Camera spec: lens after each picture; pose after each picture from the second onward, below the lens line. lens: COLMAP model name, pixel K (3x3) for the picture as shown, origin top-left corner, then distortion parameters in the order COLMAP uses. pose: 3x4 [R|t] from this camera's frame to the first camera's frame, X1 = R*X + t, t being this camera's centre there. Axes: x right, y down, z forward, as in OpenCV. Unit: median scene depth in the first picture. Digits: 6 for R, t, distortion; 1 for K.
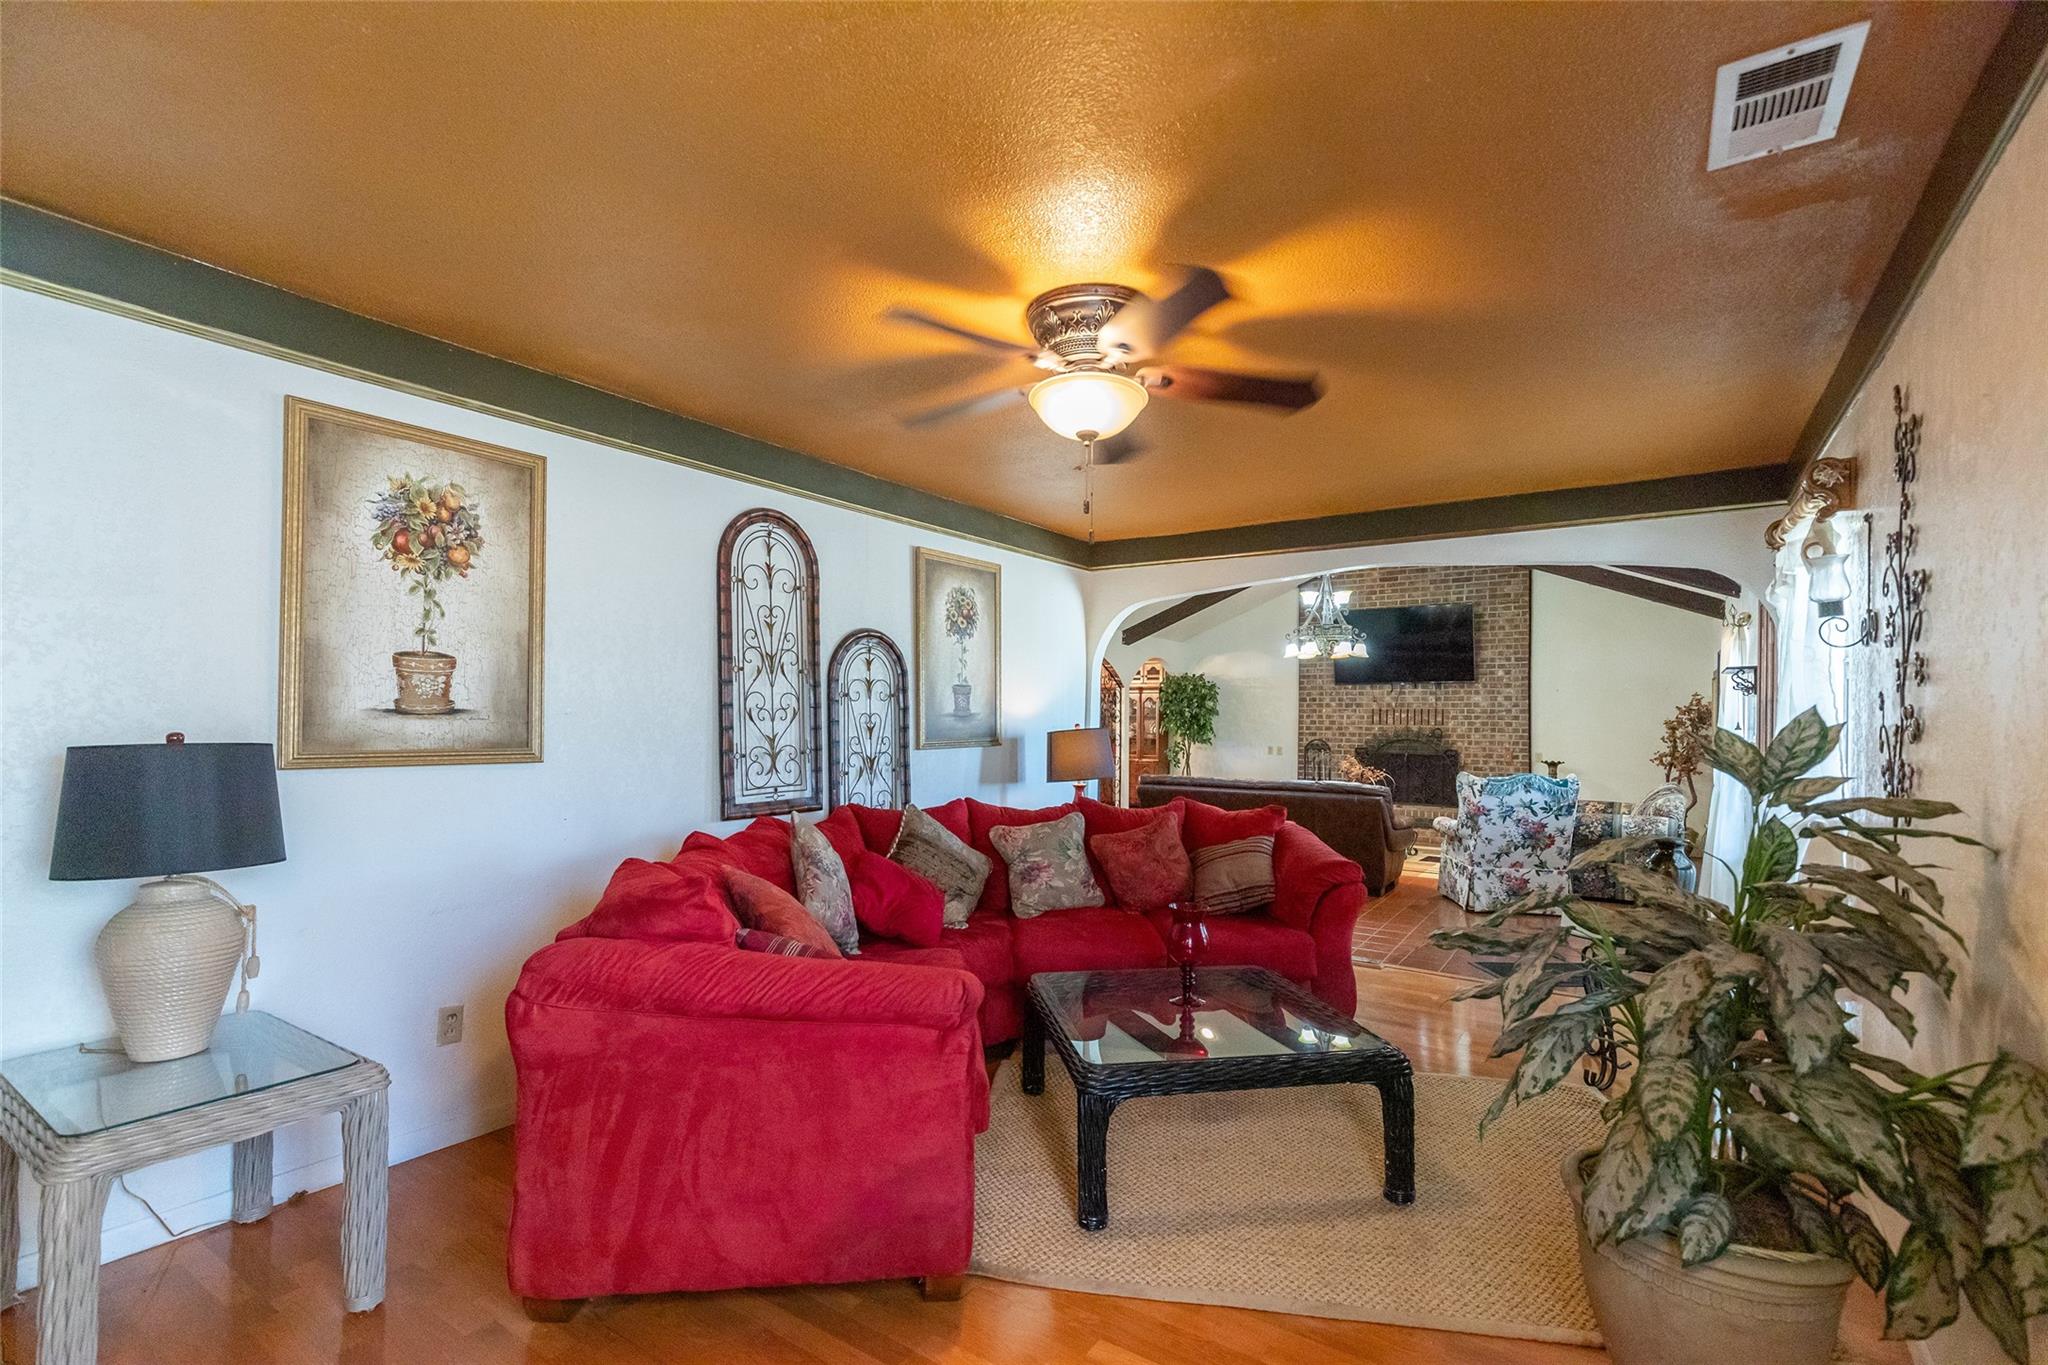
lens RADIAL K [[920.3, 0, 1053.1], [0, 920.3, 706.9], [0, 0, 1]] dist [0.001093, 0.000046]
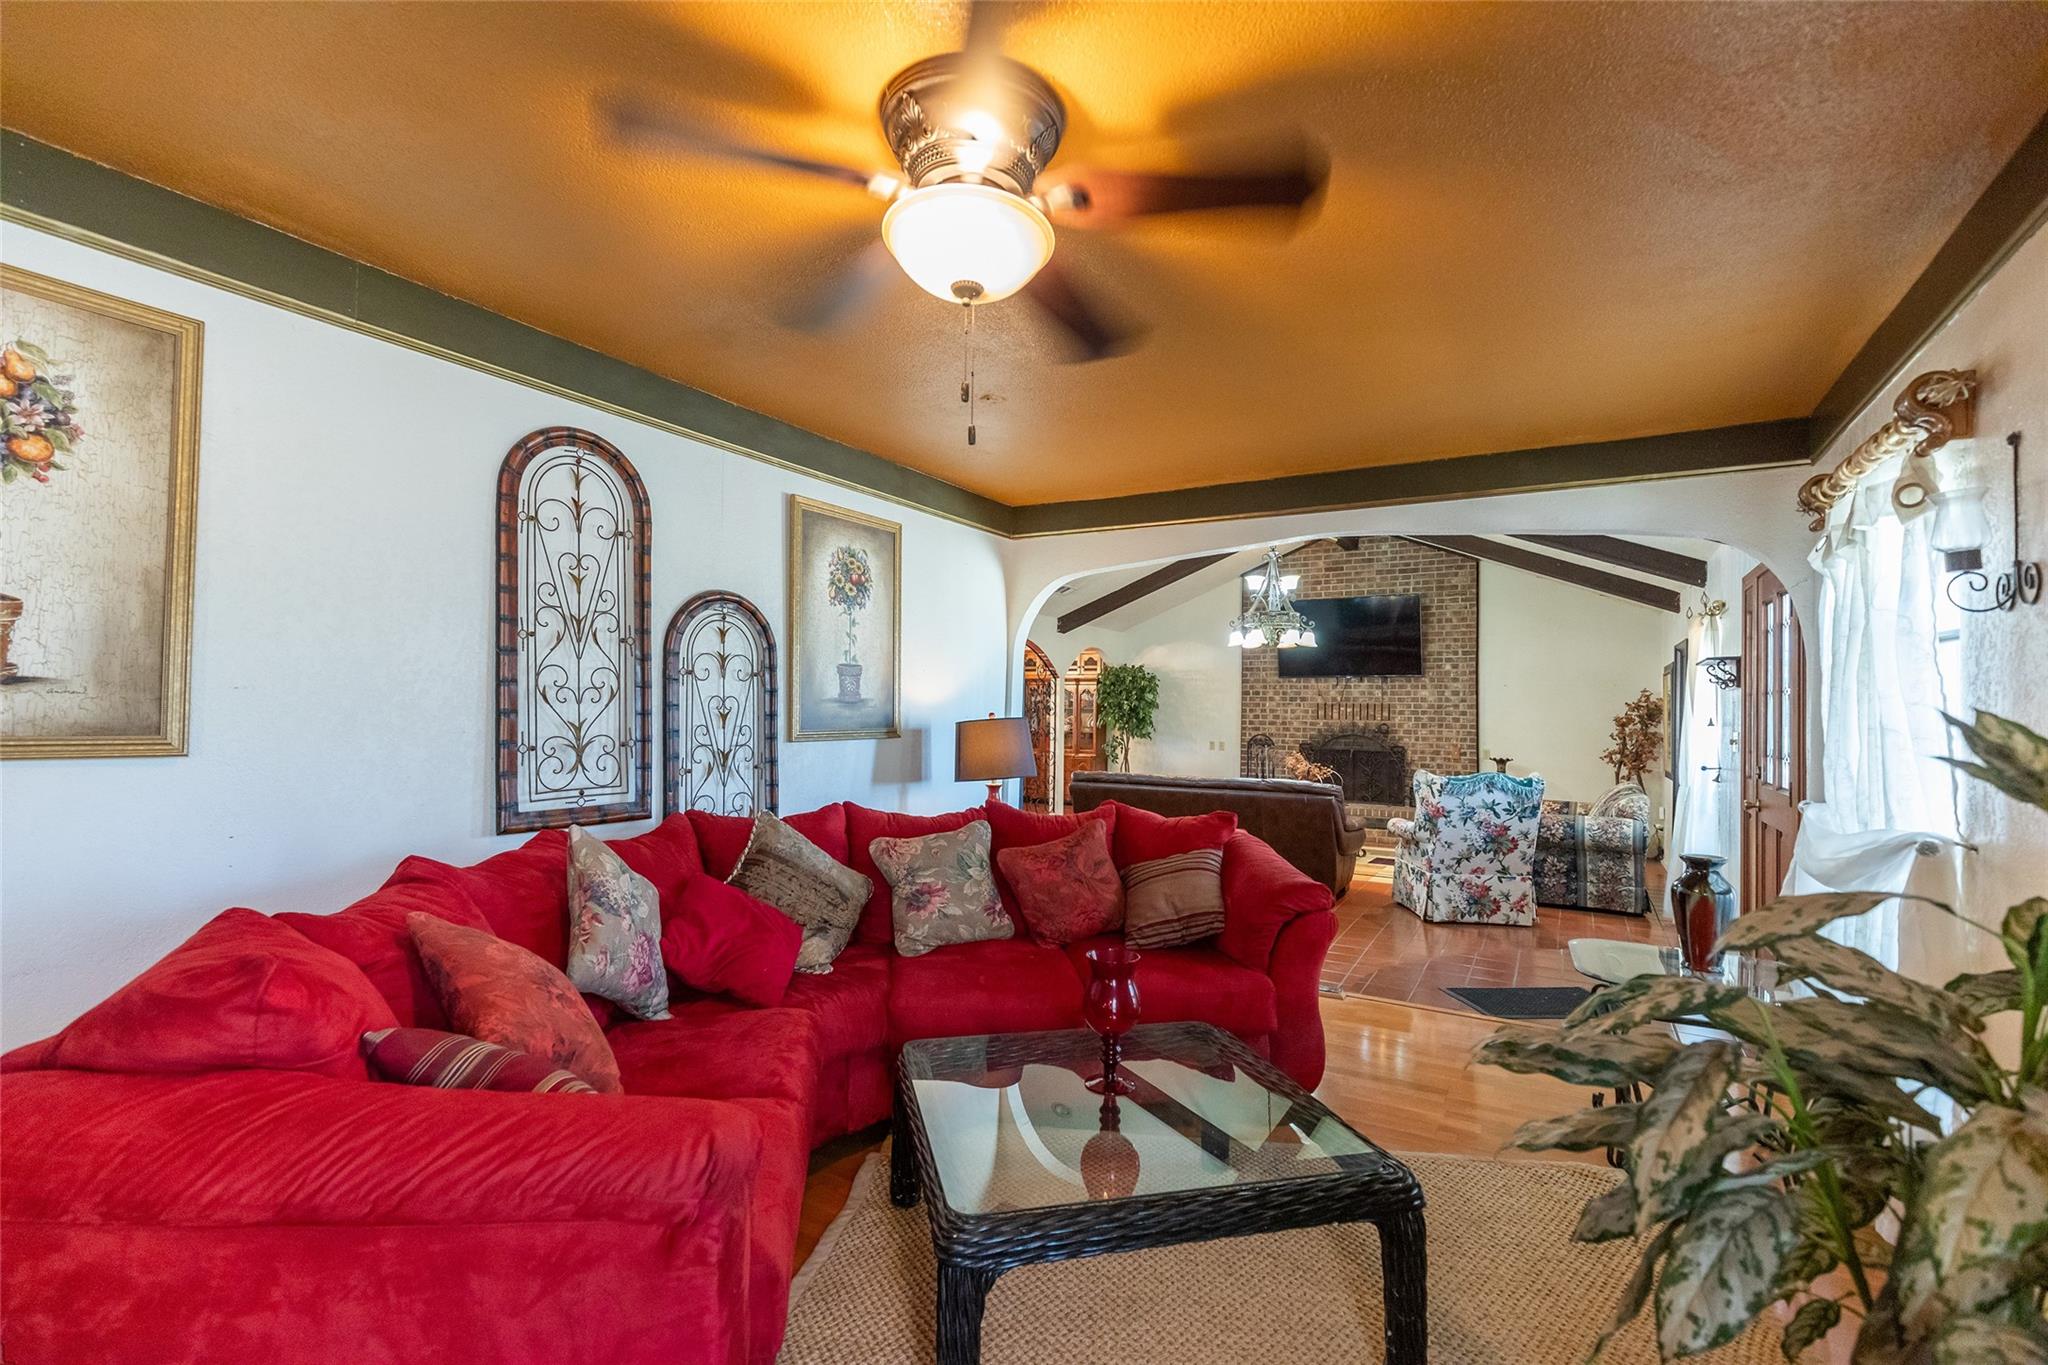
lens RADIAL K [[918.5, 0, 1024.0], [0, 918.5, 682.5], [0, 0, 1]] dist [0.001595, 0.000285]
pose [[0.999474, 0.007562, 0.031540, 0.037555], [-0.006923, 0.999769, -0.020338, 0.009553], [-0.031686, 0.020109, 0.999296, 0.191512]]
